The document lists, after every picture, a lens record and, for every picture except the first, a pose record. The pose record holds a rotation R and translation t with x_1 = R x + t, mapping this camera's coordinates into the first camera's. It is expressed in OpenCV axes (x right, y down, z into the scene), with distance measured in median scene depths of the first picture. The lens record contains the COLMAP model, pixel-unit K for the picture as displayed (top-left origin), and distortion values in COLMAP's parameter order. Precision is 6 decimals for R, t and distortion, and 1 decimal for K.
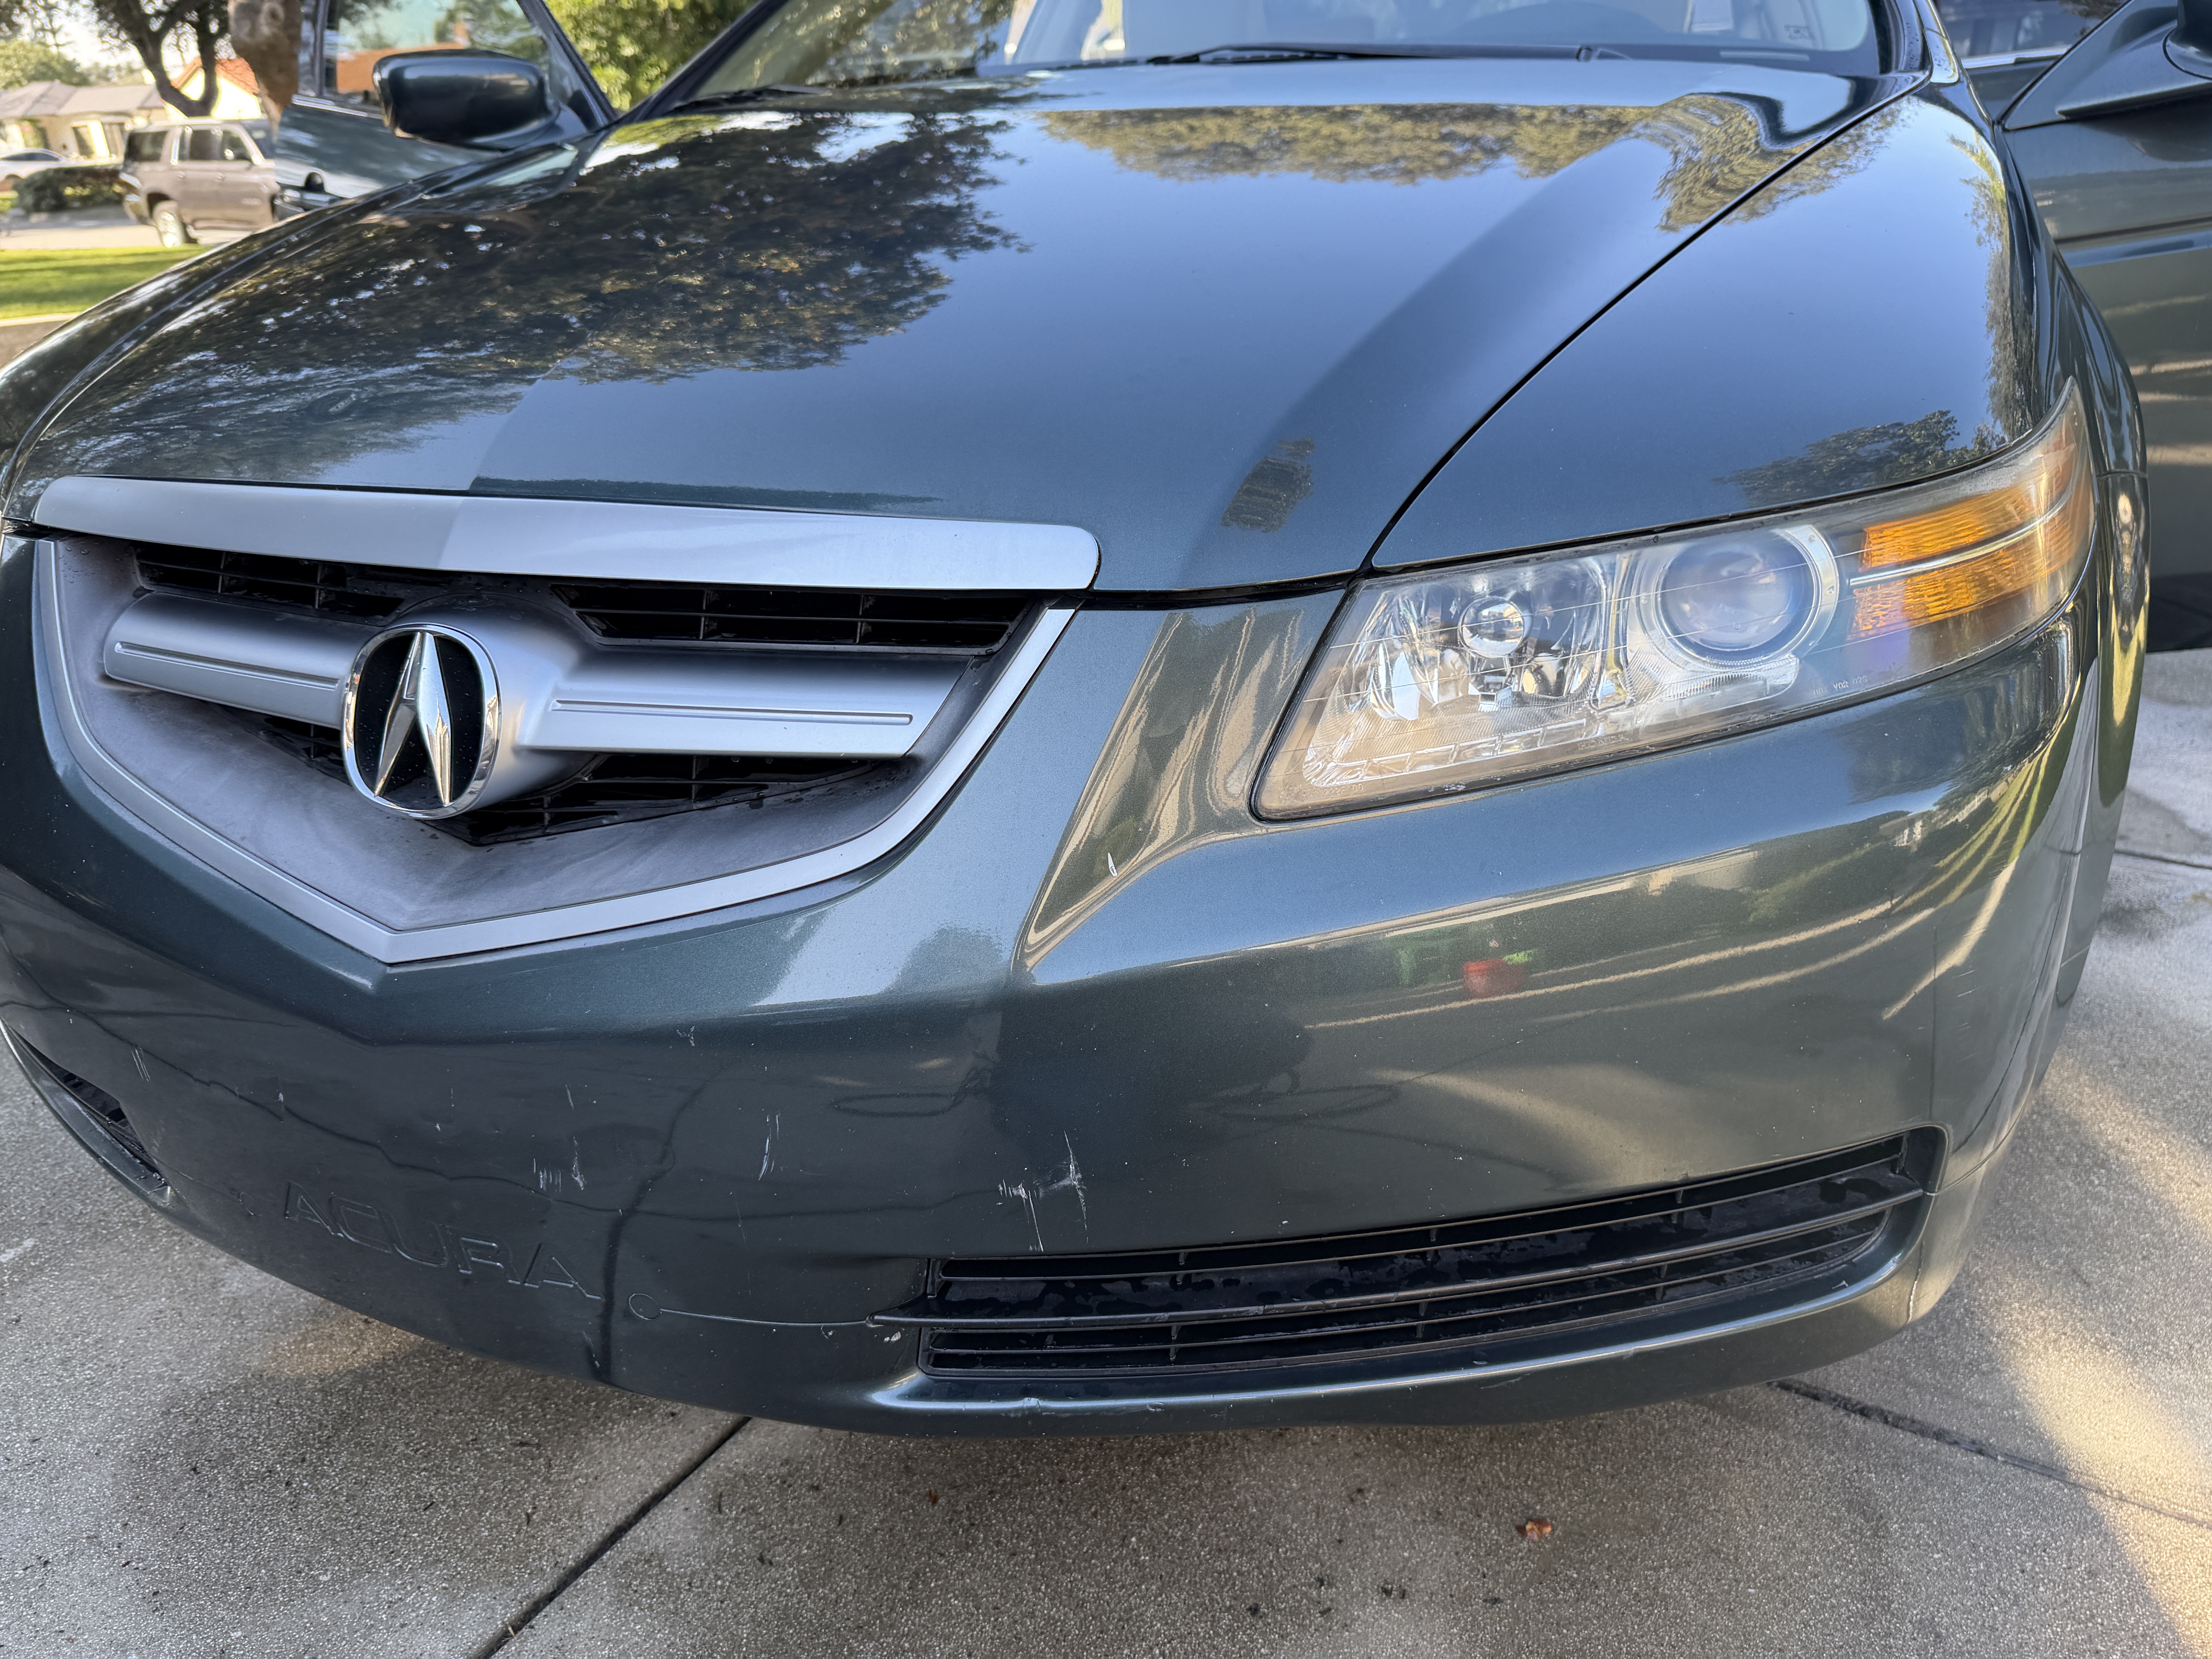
lens RADIAL K [[1515.5, 0, 1106.0], [0, 1515.5, 829.5], [0, 0, 1]] dist [0.008092, -0.005060]
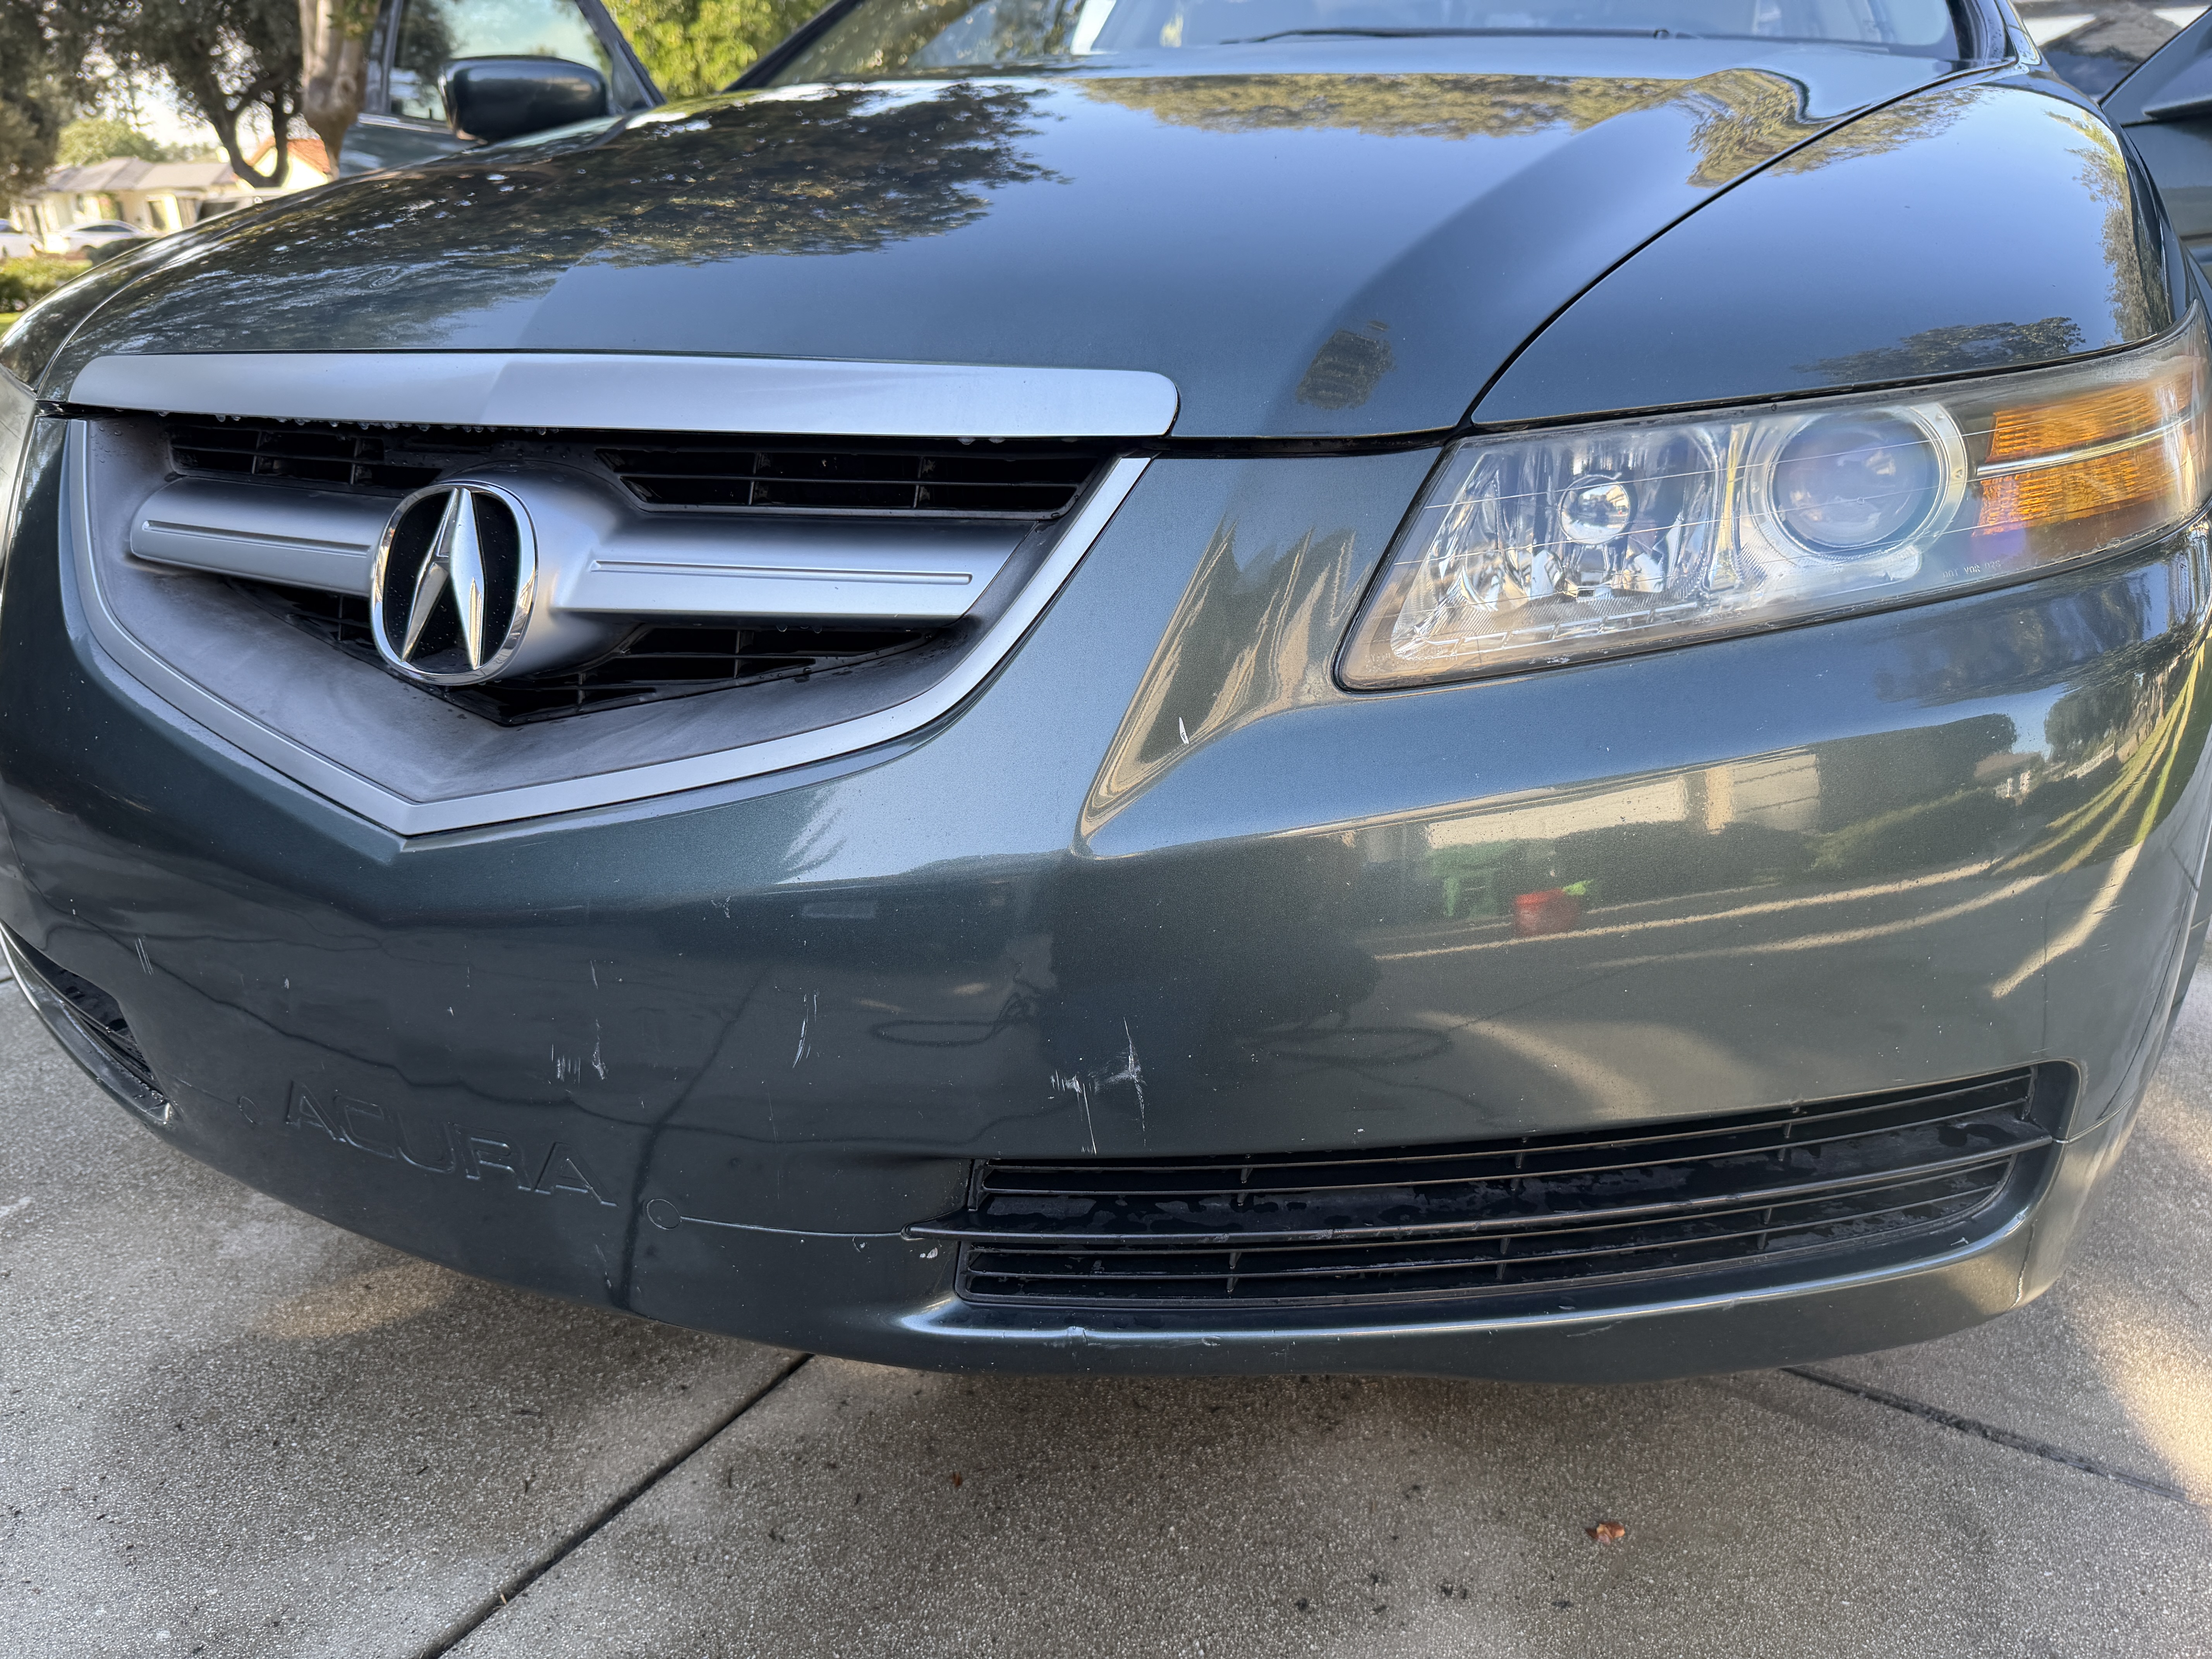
lens RADIAL K [[1523.7, 0, 1106.0], [0, 1523.7, 829.5], [0, 0, 1]] dist [0.005610, -0.004388]
pose [[0.999460, 0.027044, -0.018651, -0.016612], [-0.027899, 0.998496, -0.047195, 0.087149], [0.017346, 0.047690, 0.998712, 0.047212]]
